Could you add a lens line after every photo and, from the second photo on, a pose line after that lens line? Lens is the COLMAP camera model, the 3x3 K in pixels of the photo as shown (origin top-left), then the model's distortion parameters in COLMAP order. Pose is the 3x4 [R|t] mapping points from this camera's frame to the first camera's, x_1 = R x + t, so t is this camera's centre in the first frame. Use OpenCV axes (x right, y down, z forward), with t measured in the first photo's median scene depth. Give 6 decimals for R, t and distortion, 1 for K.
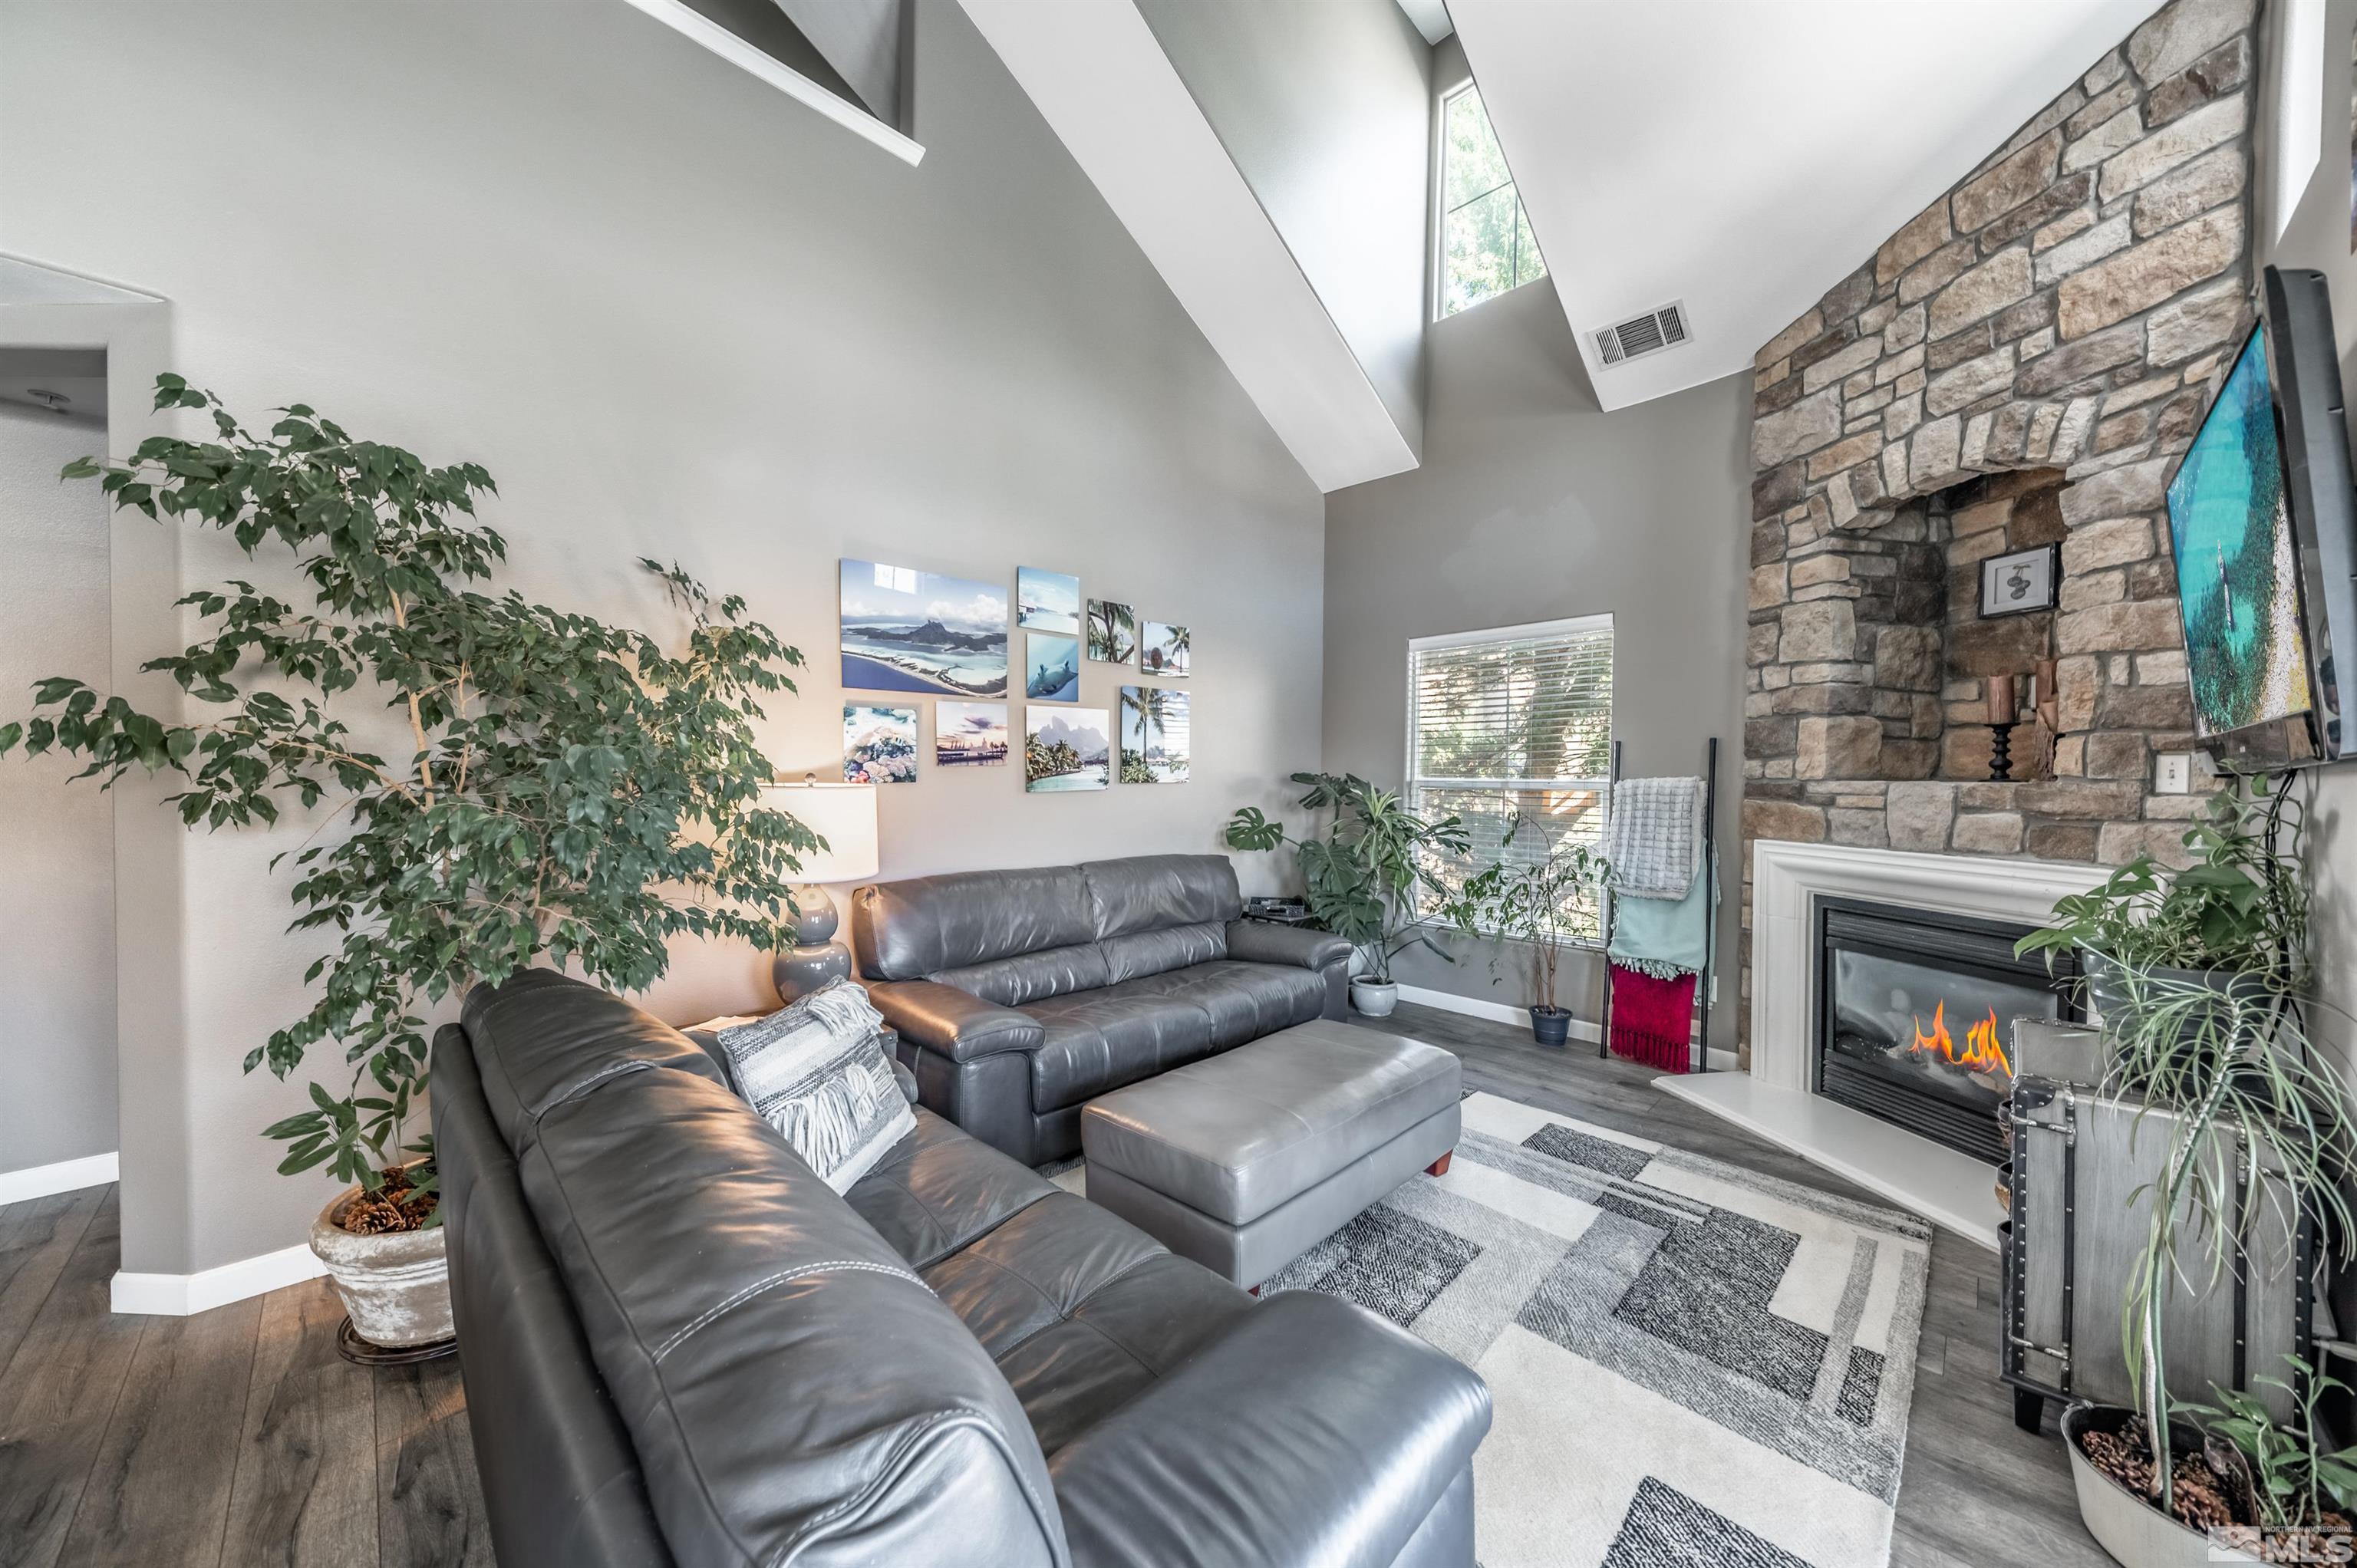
lens RADIAL K [[818.5, 0, 1173.9], [0, 818.5, 791.6], [0, 0, 1]] dist [0.001872, -0.000073]
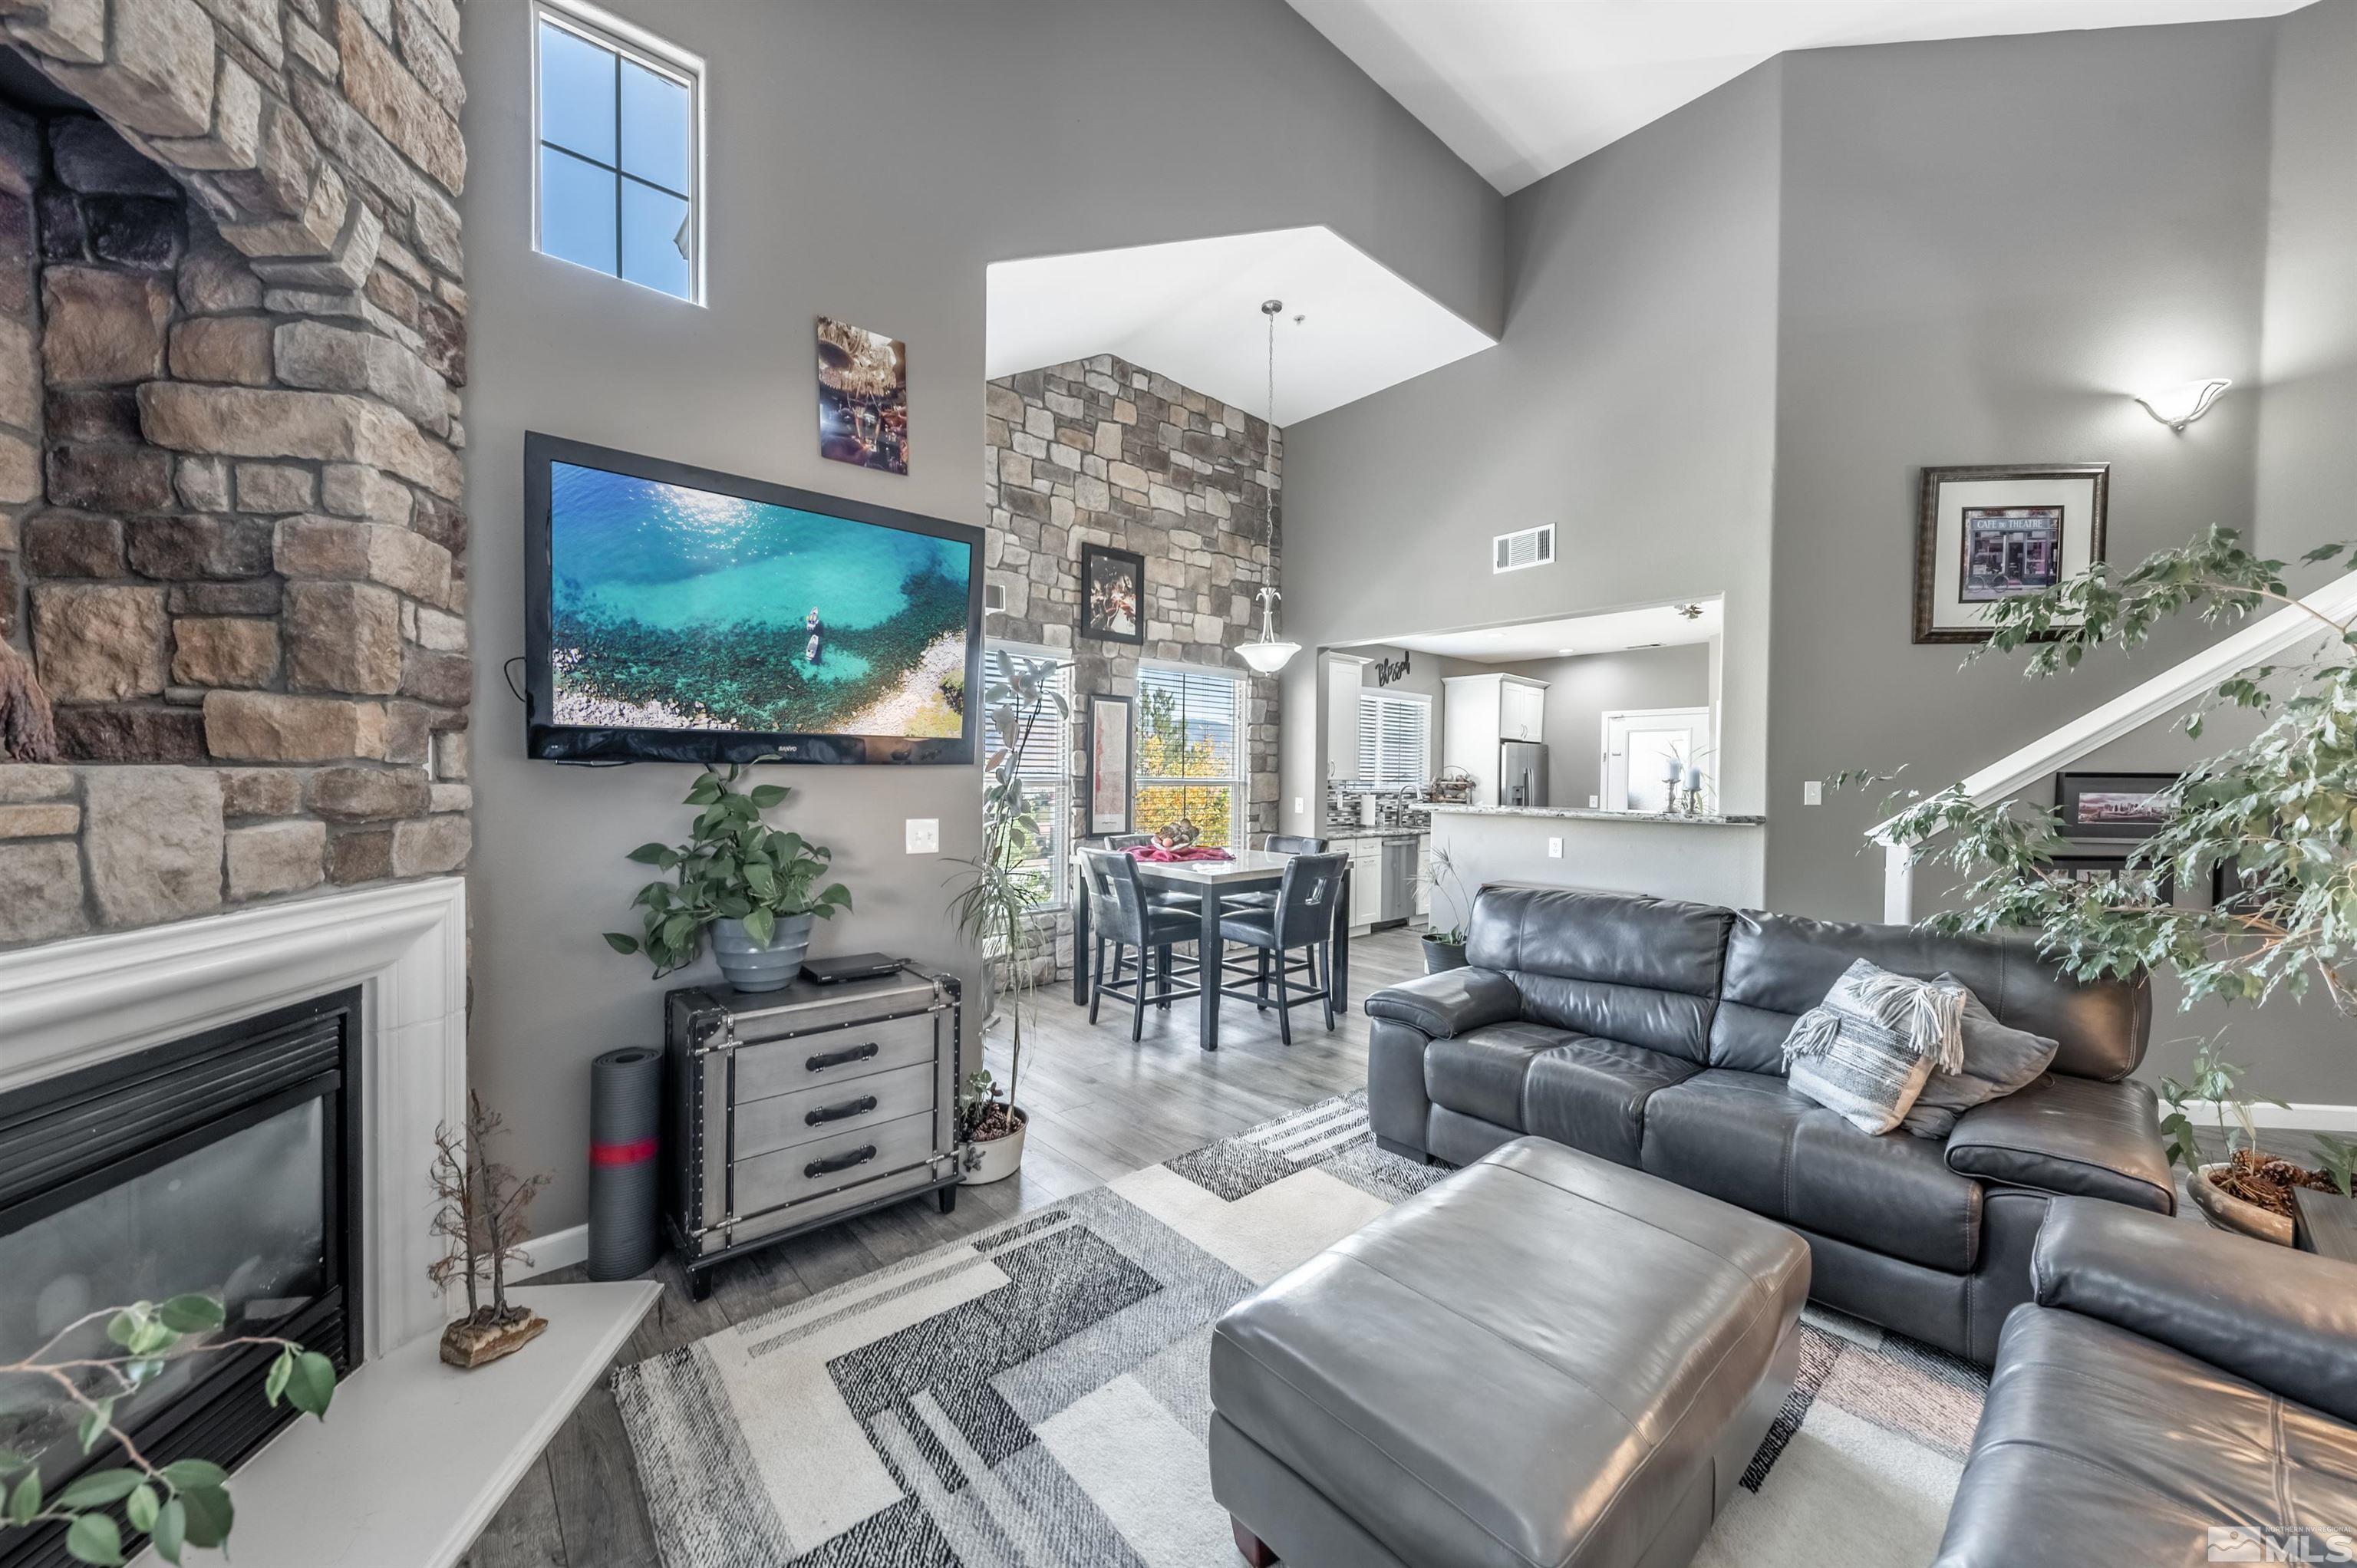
lens RADIAL K [[839.8, 0, 1136.6], [0, 839.8, 794.1], [0, 0, 1]] dist [0.000292, -0.000026]
pose [[-0.995368, -0.015356, 0.094909, 0.380407], [-0.011312, 0.999011, 0.042992, -0.026588], [-0.095475, 0.041719, -0.994557, 1.619502]]
